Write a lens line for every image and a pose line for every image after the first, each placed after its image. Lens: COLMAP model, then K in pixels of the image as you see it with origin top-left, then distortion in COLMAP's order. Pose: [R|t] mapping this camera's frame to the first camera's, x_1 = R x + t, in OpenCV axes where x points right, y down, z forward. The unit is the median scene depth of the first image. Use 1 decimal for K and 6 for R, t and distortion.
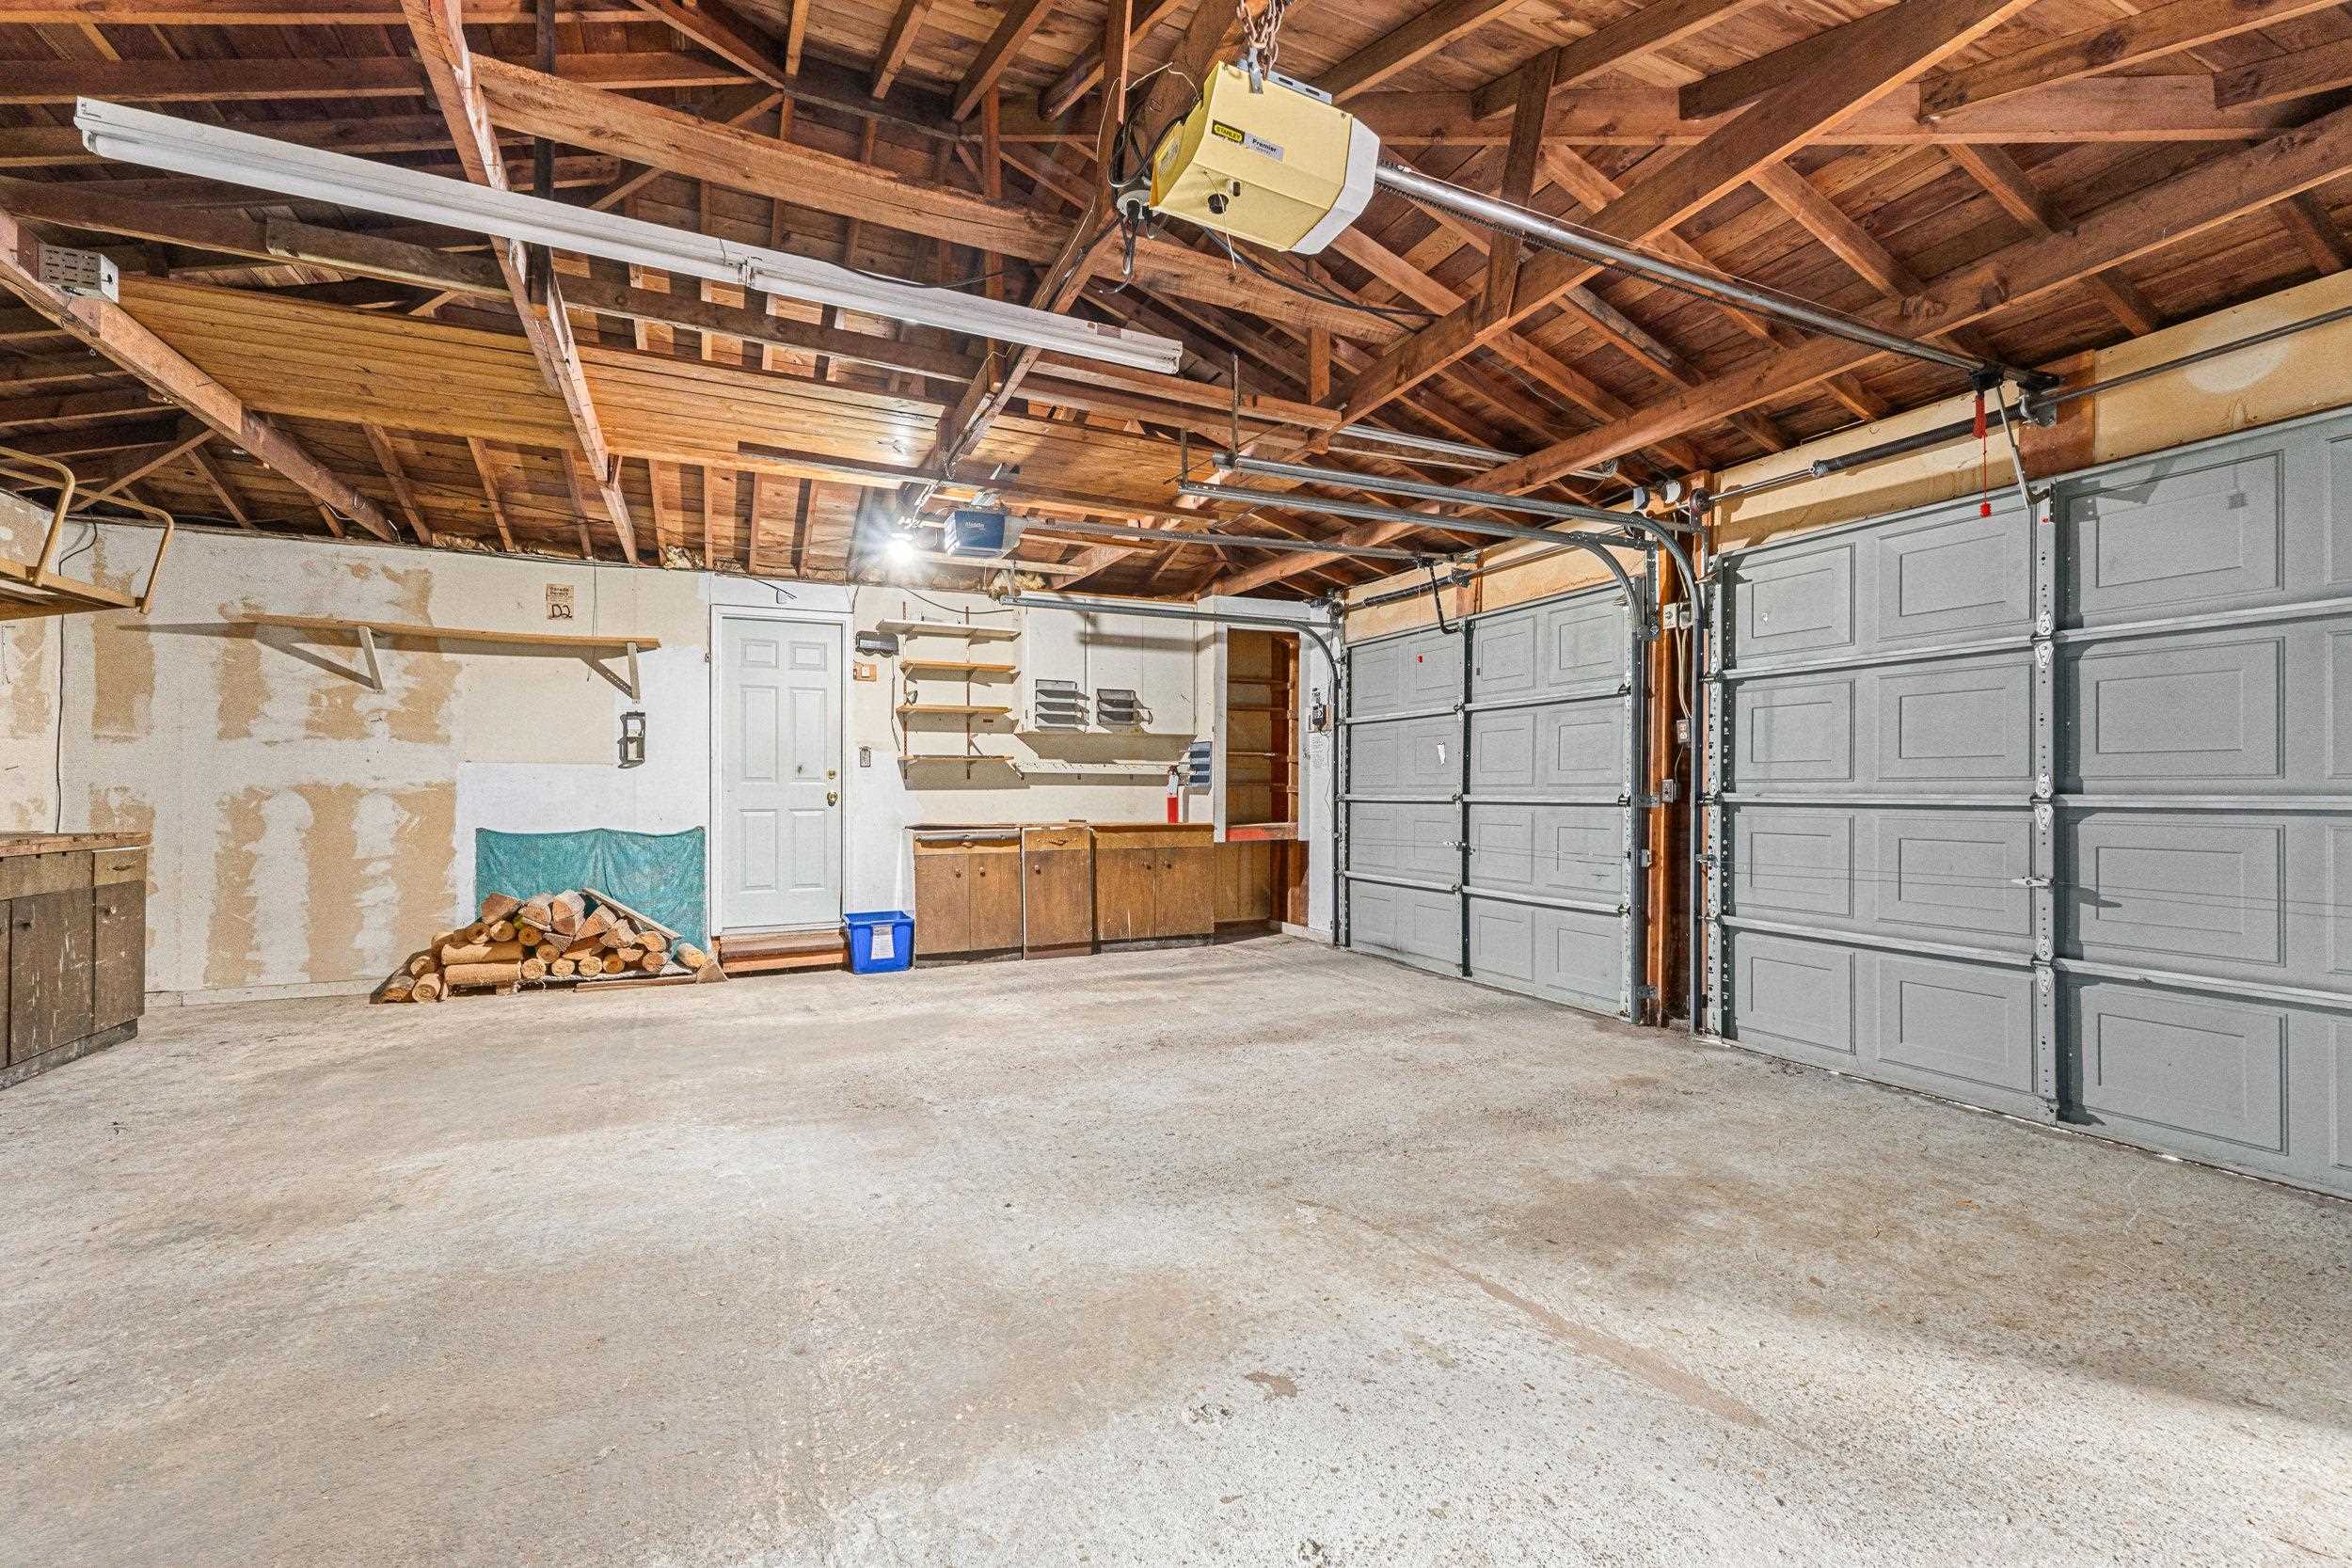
lens RADIAL K [[991.2, 0, 1166.6], [0, 991.2, 788.7], [0, 0, 1]] dist [-0.010008, 0.001519]
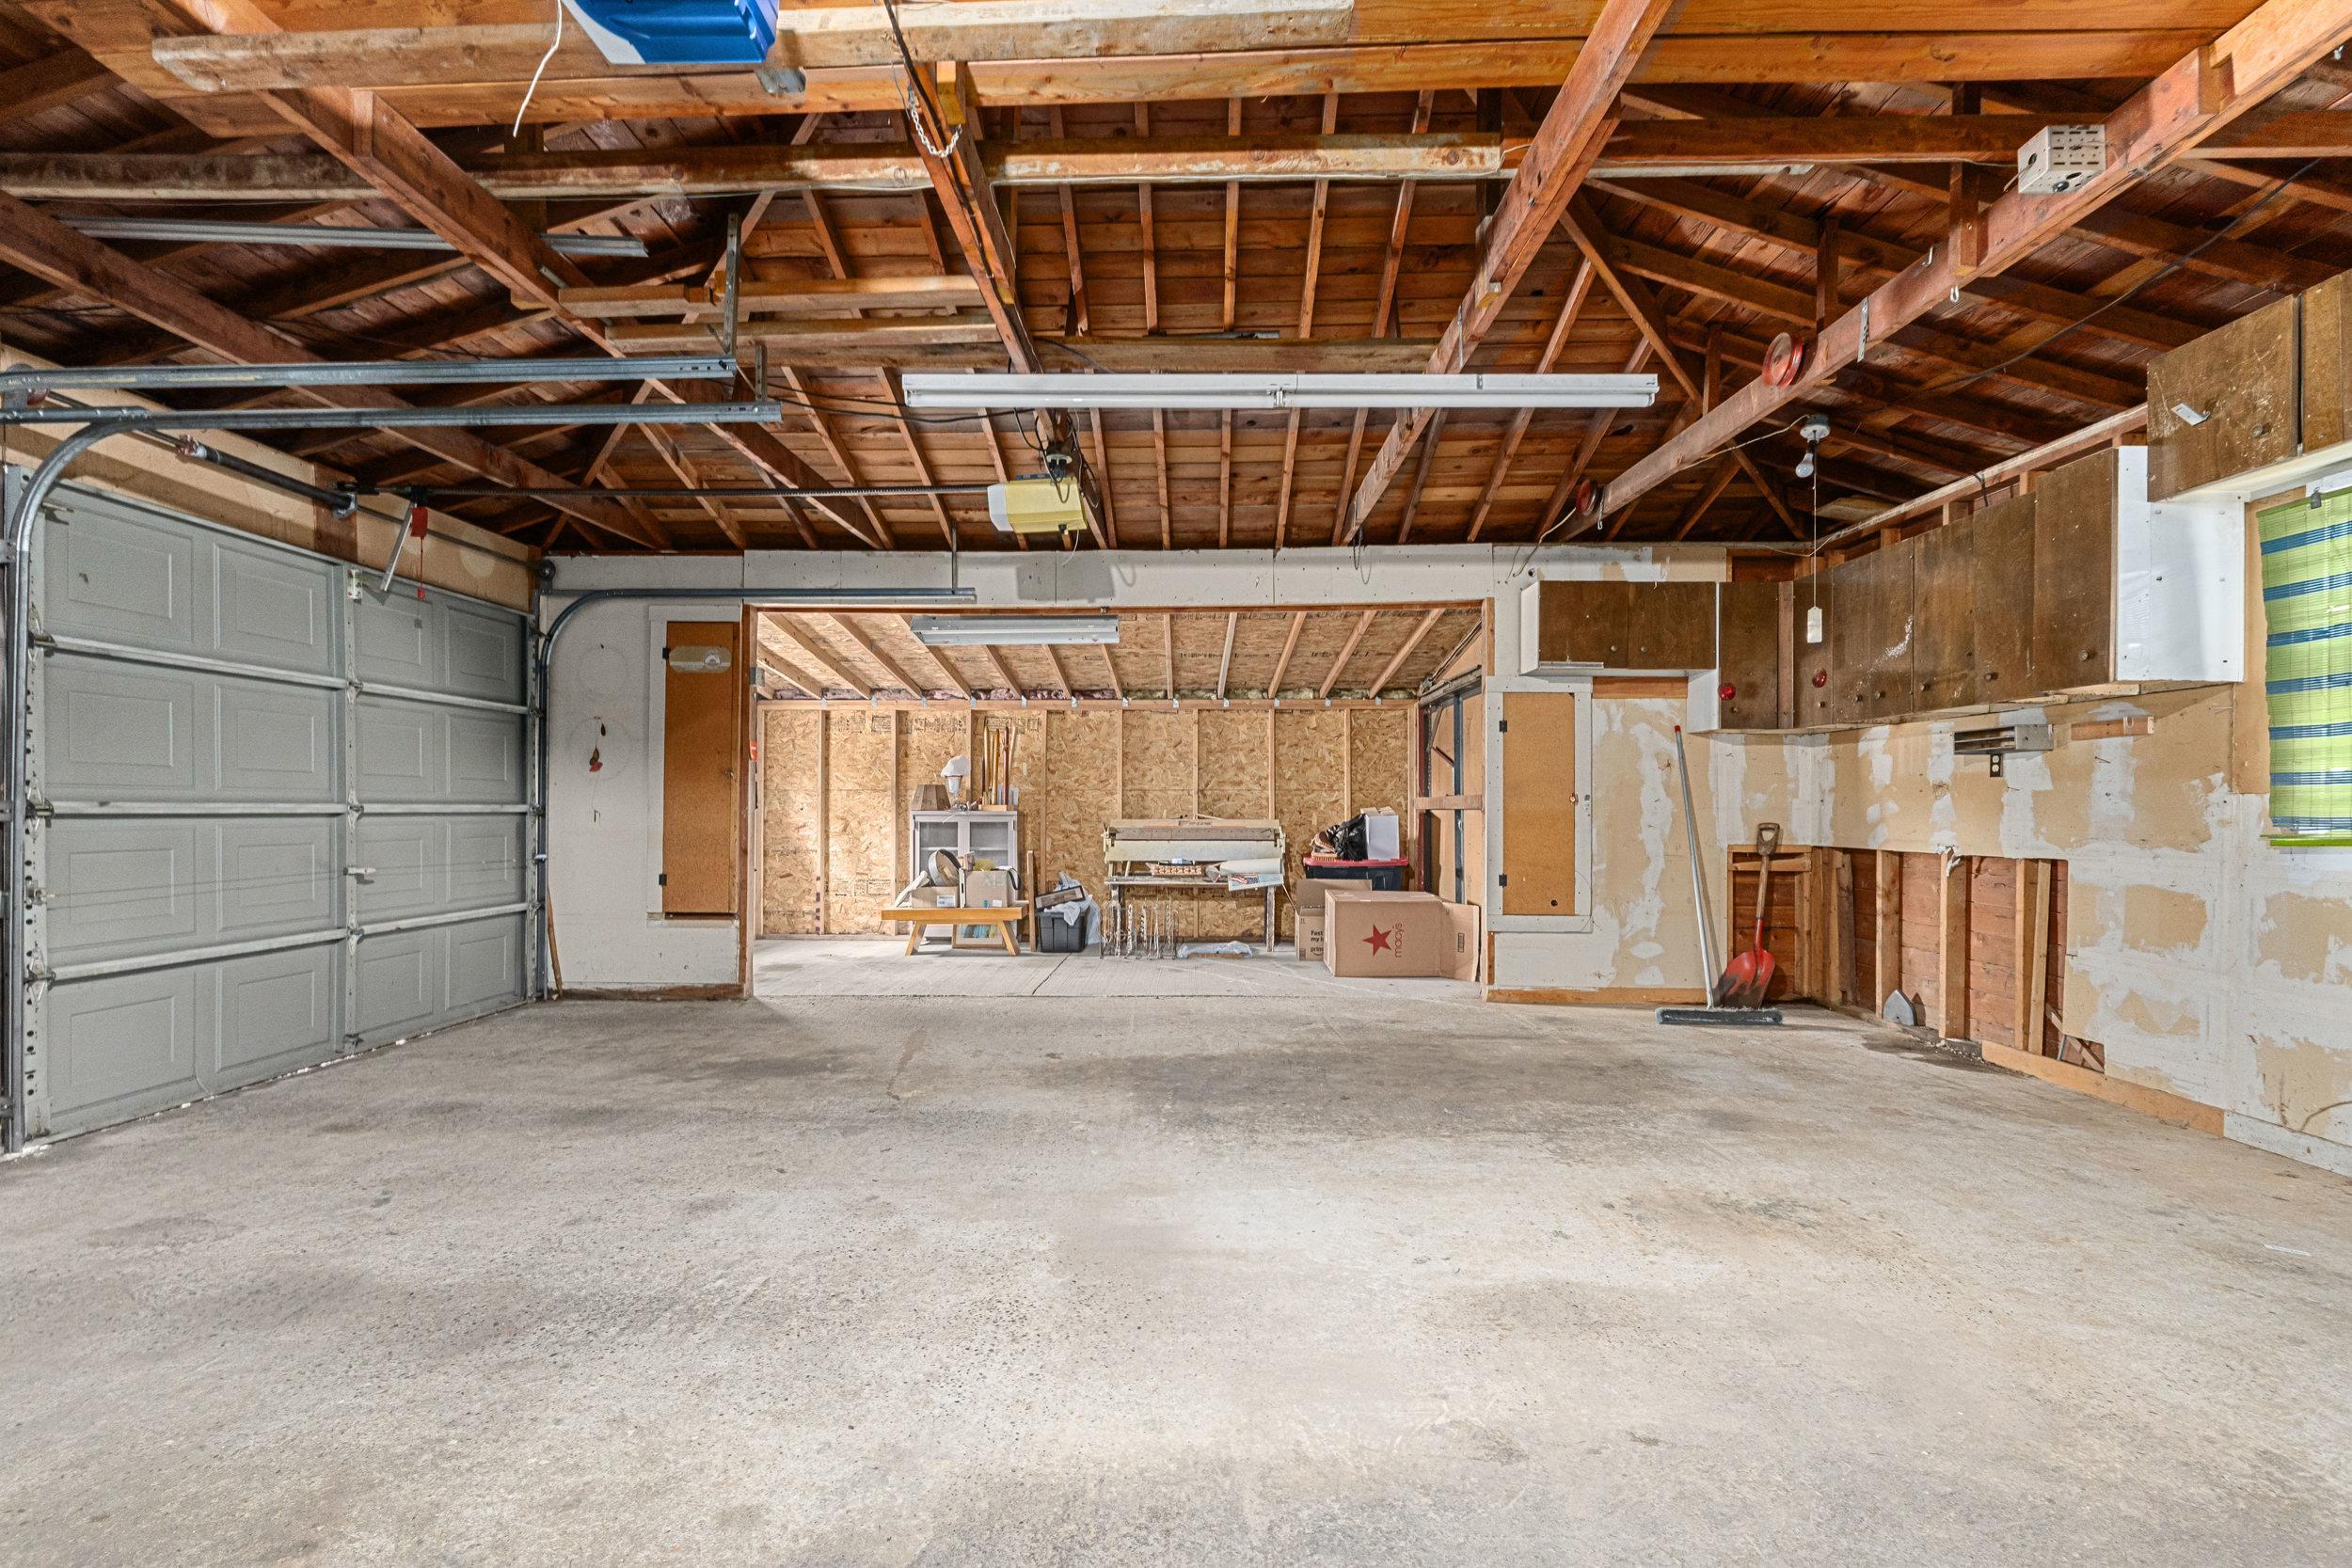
lens RADIAL K [[991.2, 0, 1166.7], [0, 991.2, 798.7], [0, 0, 1]] dist [-0.010008, 0.001519]
pose [[-0.898407, 0.003611, 0.439149, -0.814971], [-0.000866, 0.999950, -0.009993, 0.014600], [-0.439163, -0.009358, -0.898359, 2.101845]]
